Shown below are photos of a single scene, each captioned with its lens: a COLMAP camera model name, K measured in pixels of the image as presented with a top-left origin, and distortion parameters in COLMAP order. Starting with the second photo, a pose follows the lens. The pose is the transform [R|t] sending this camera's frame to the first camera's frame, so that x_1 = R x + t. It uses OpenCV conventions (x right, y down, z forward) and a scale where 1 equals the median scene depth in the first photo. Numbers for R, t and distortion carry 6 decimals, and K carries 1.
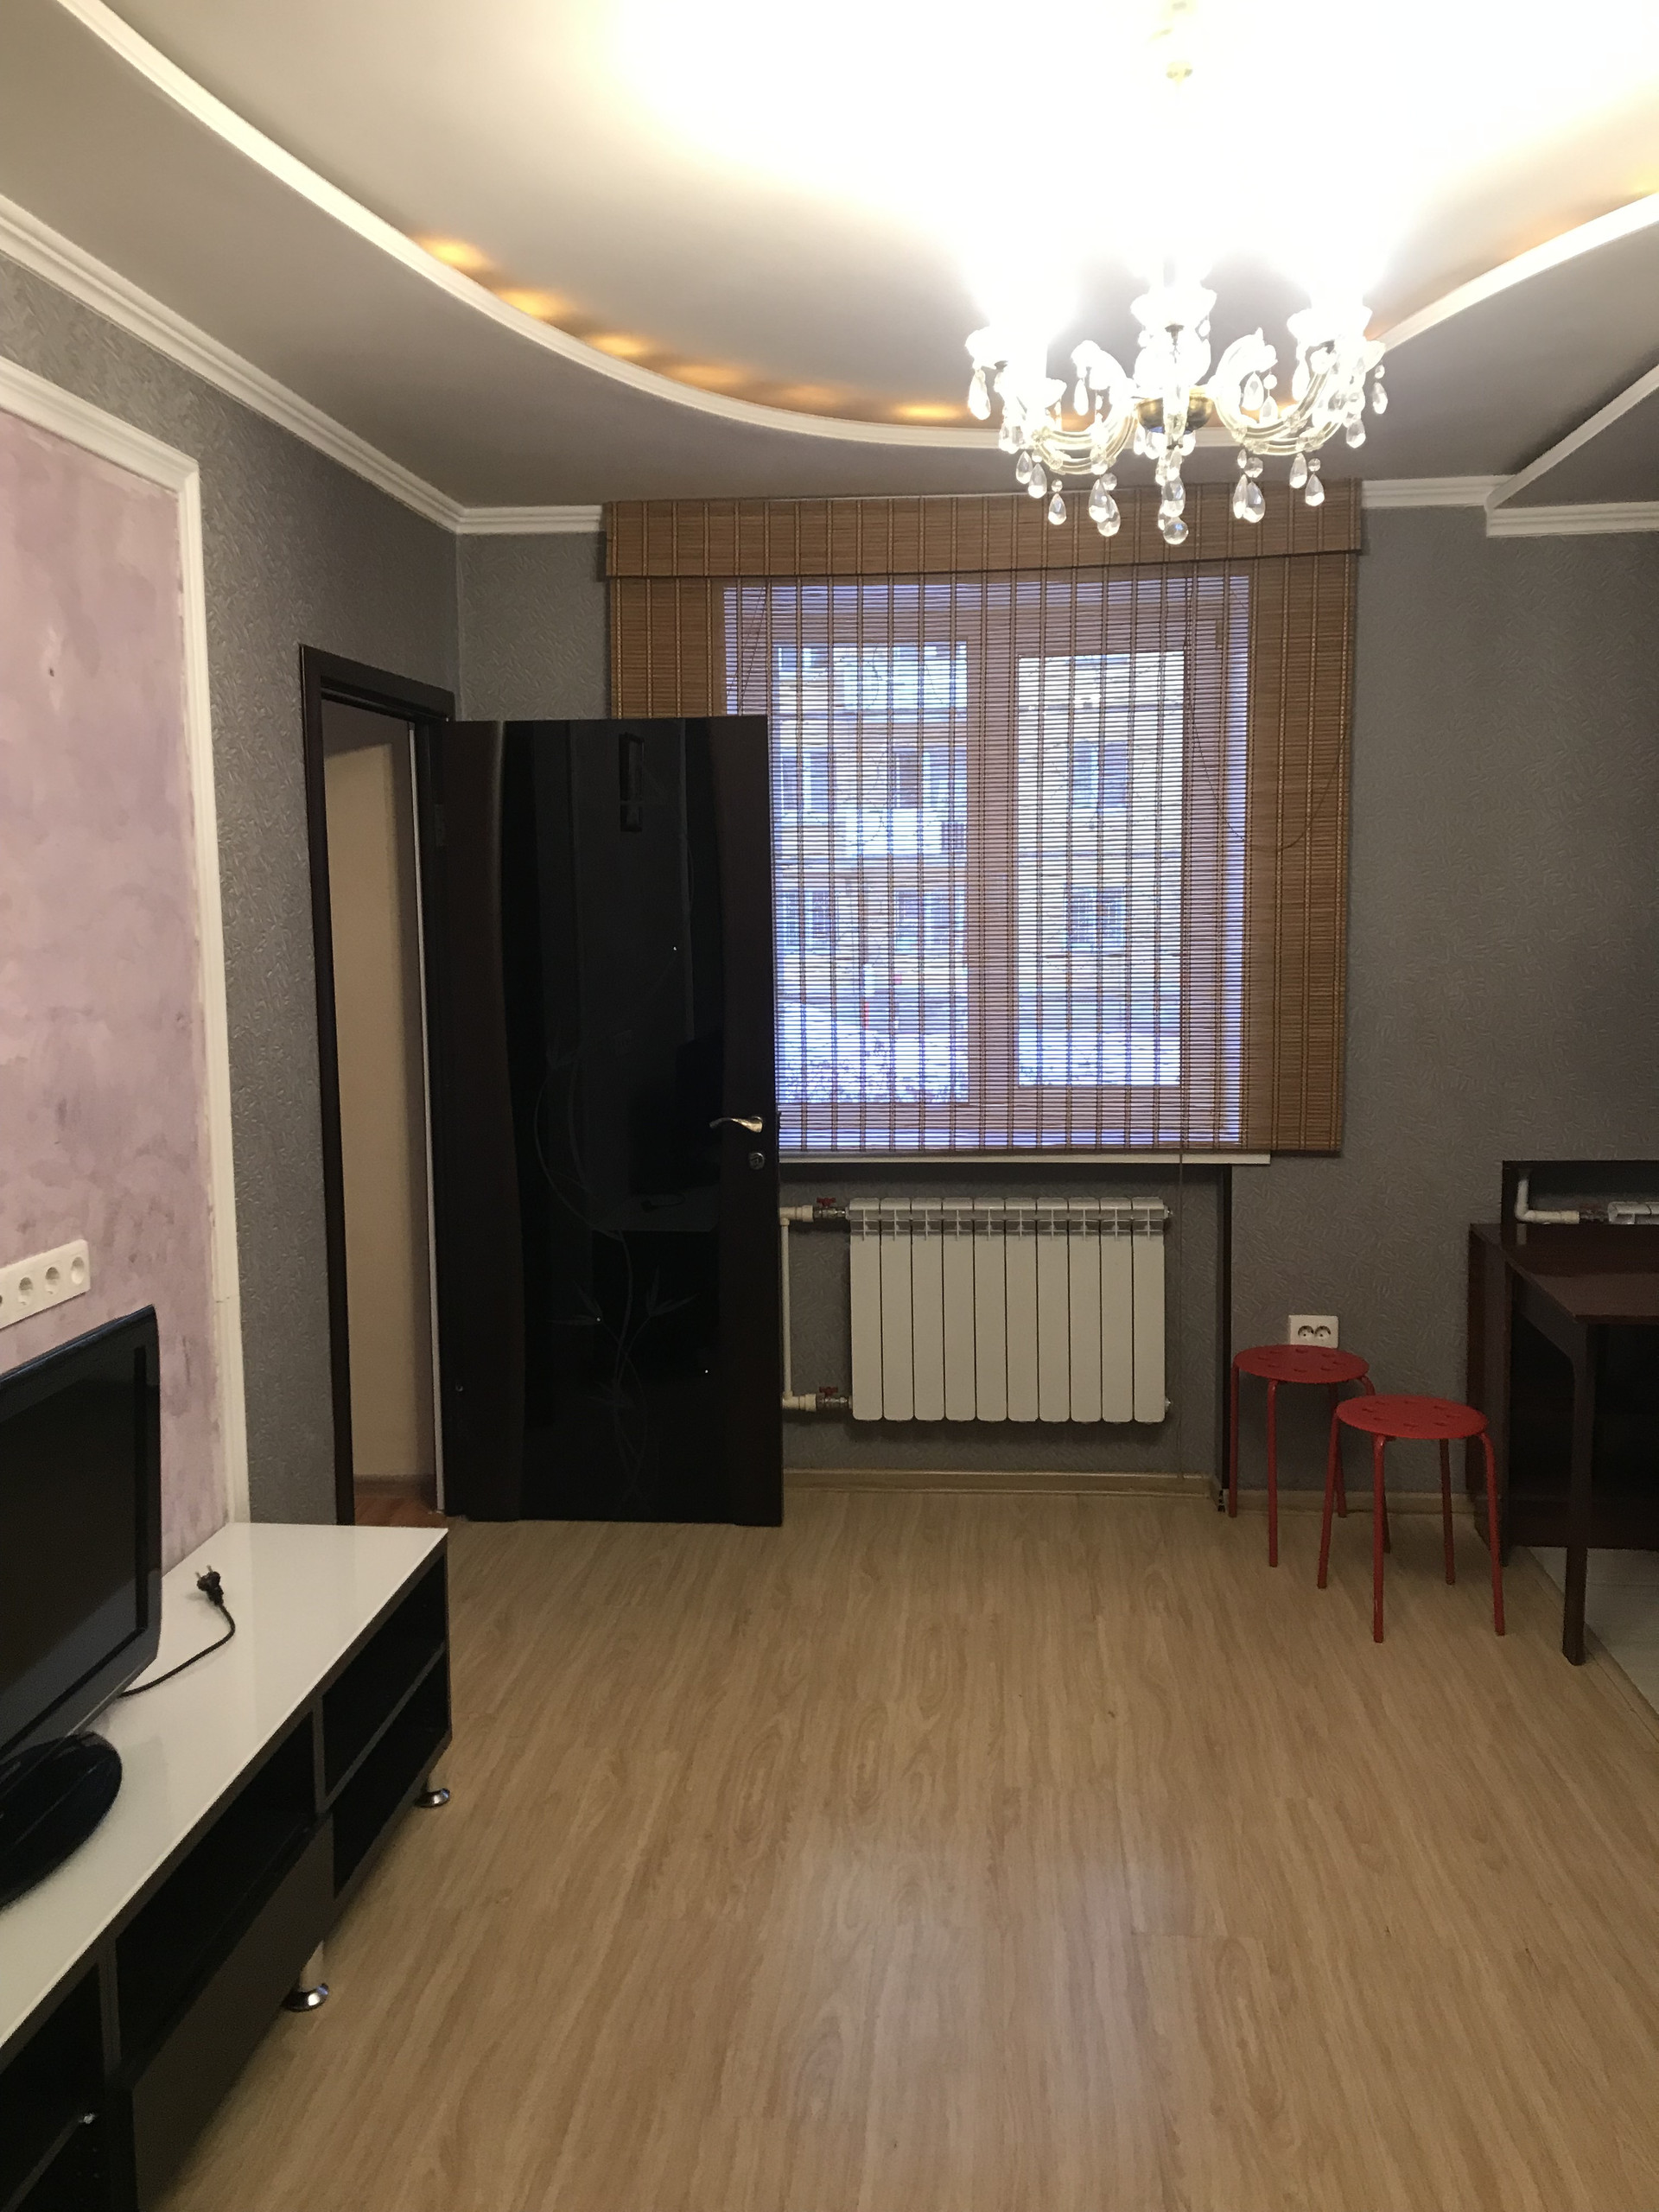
lens RADIAL K [[1811.2, 0, 827.1], [0, 1811.2, 1091.9], [0, 0, 1]] dist [0.055782, -0.055395]
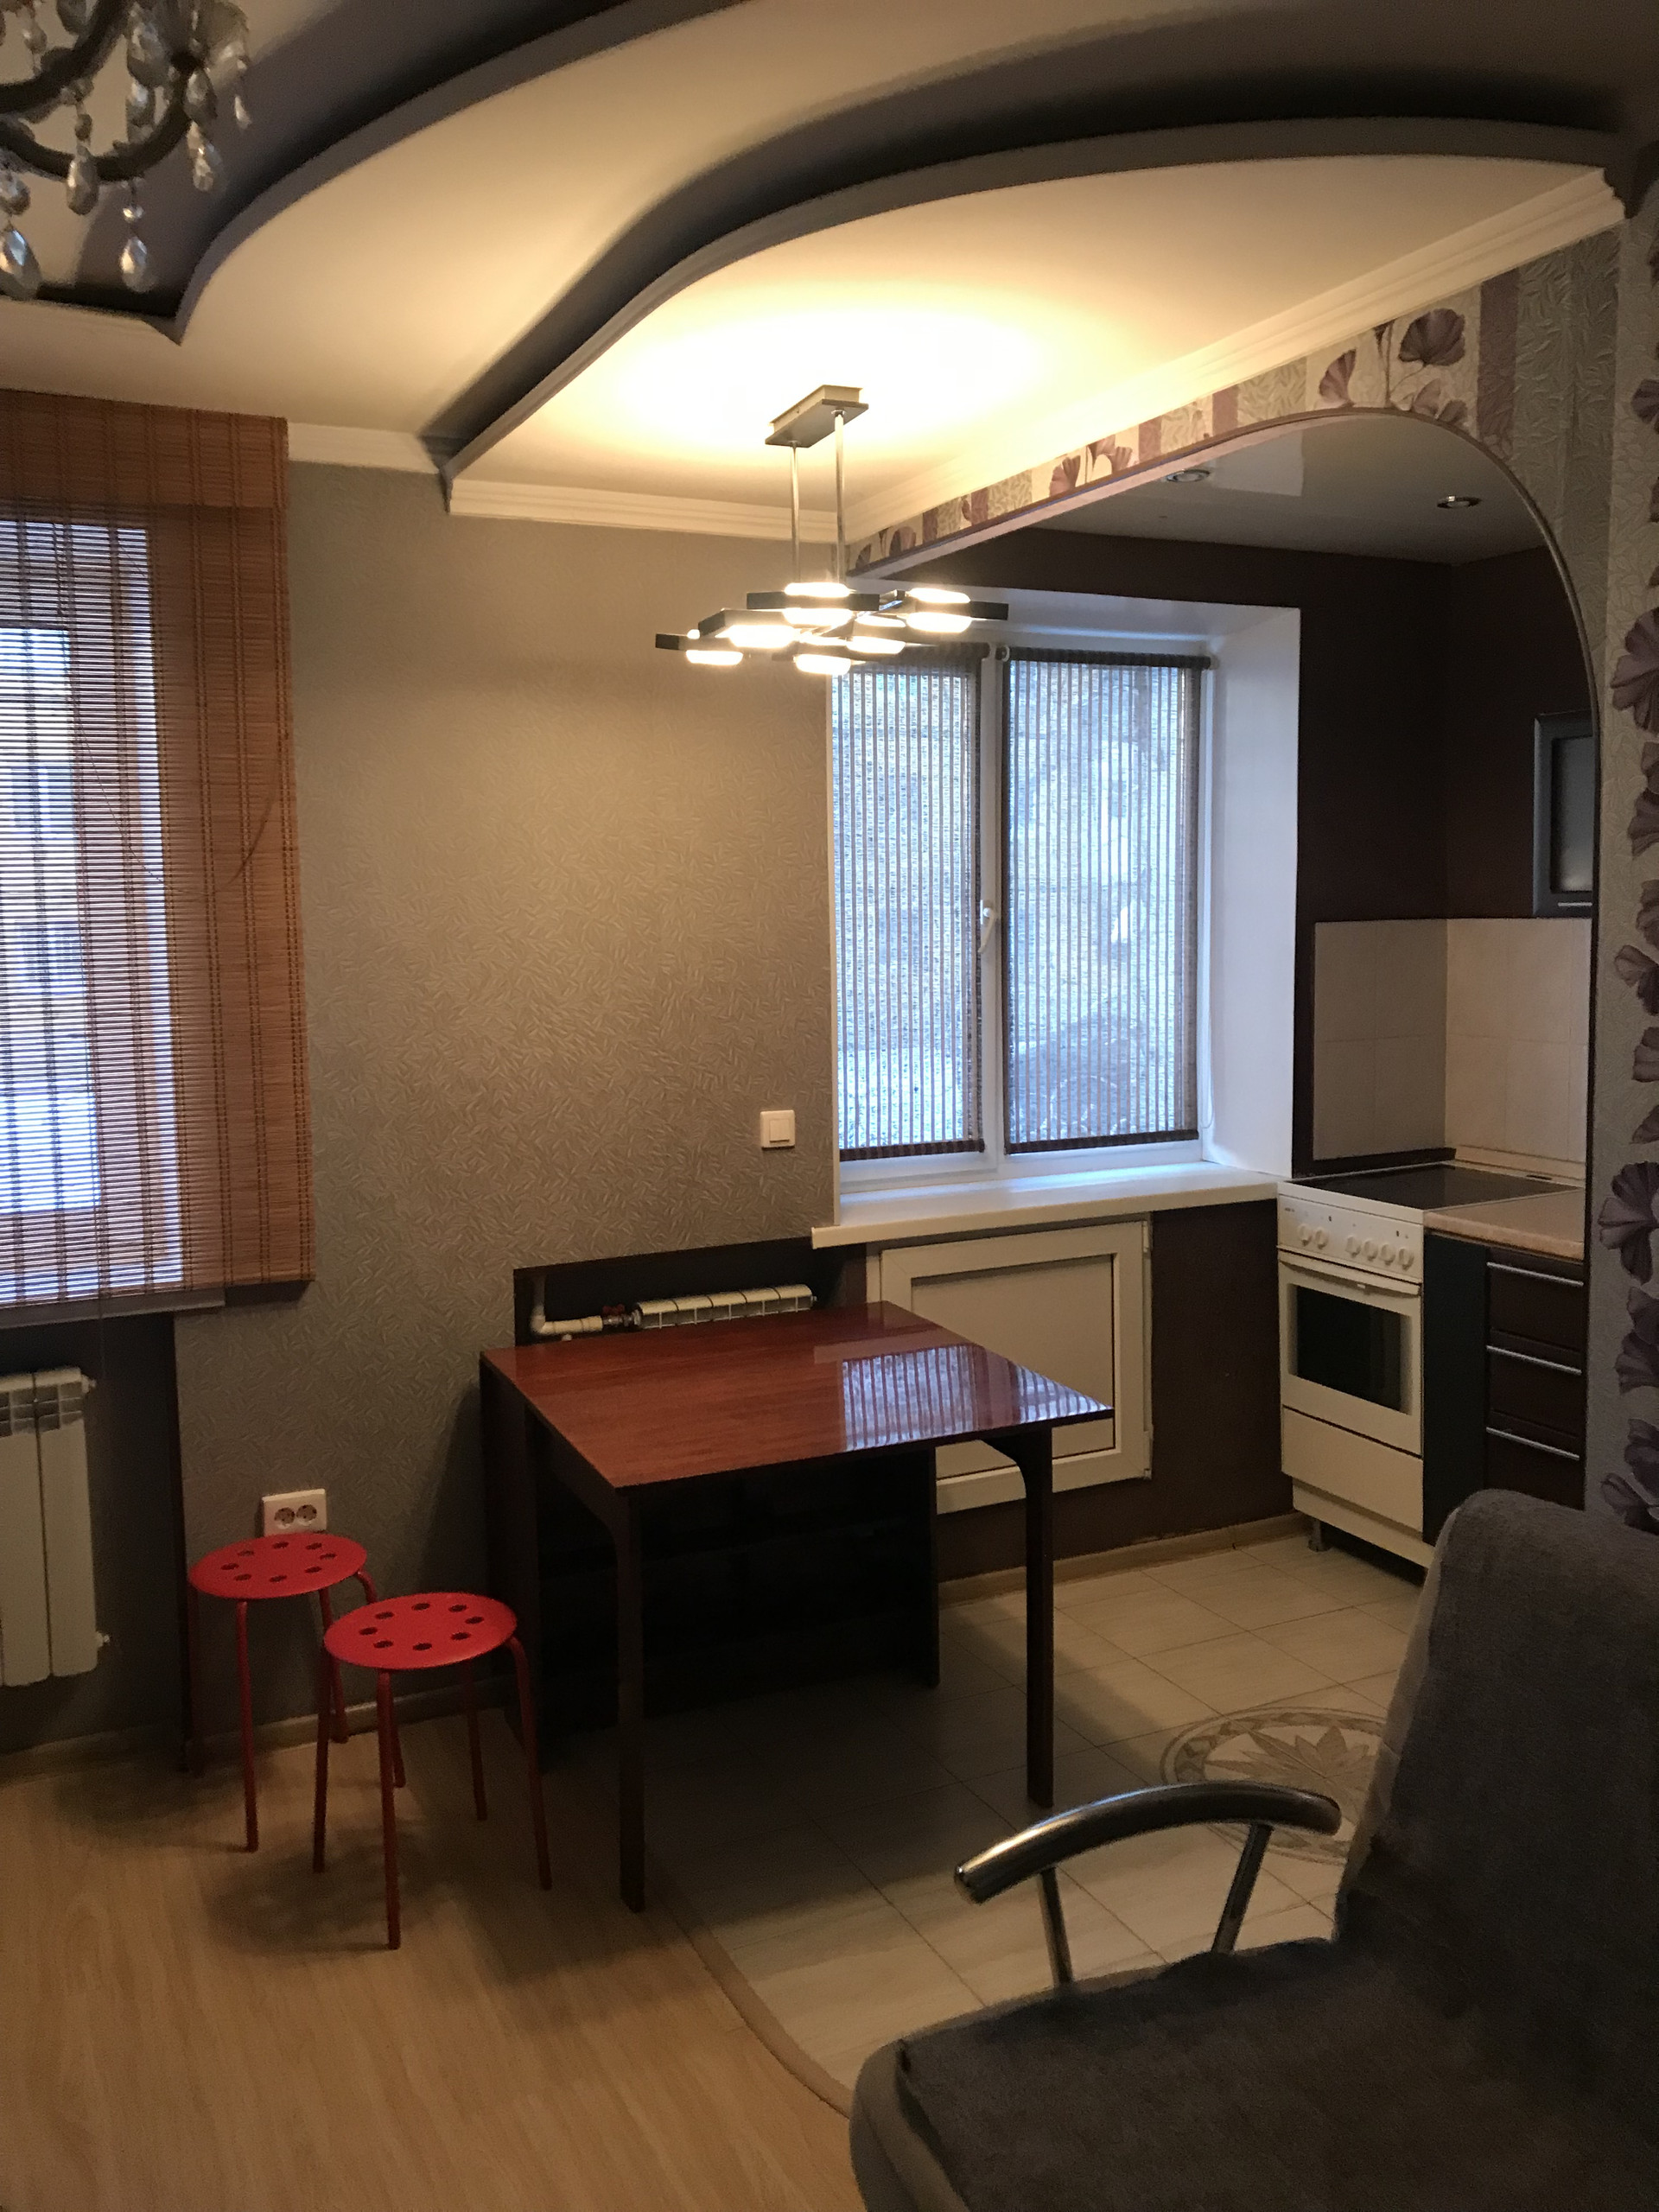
lens RADIAL K [[1811.2, 0, 827.1], [0, 1811.2, 1091.9], [0, 0, 1]] dist [0.055782, -0.055395]
pose [[0.860393, -0.051683, 0.507004, 0.078627], [0.063140, 0.997990, -0.005417, -0.029690], [-0.505704, 0.036673, 0.861927, 0.214170]]
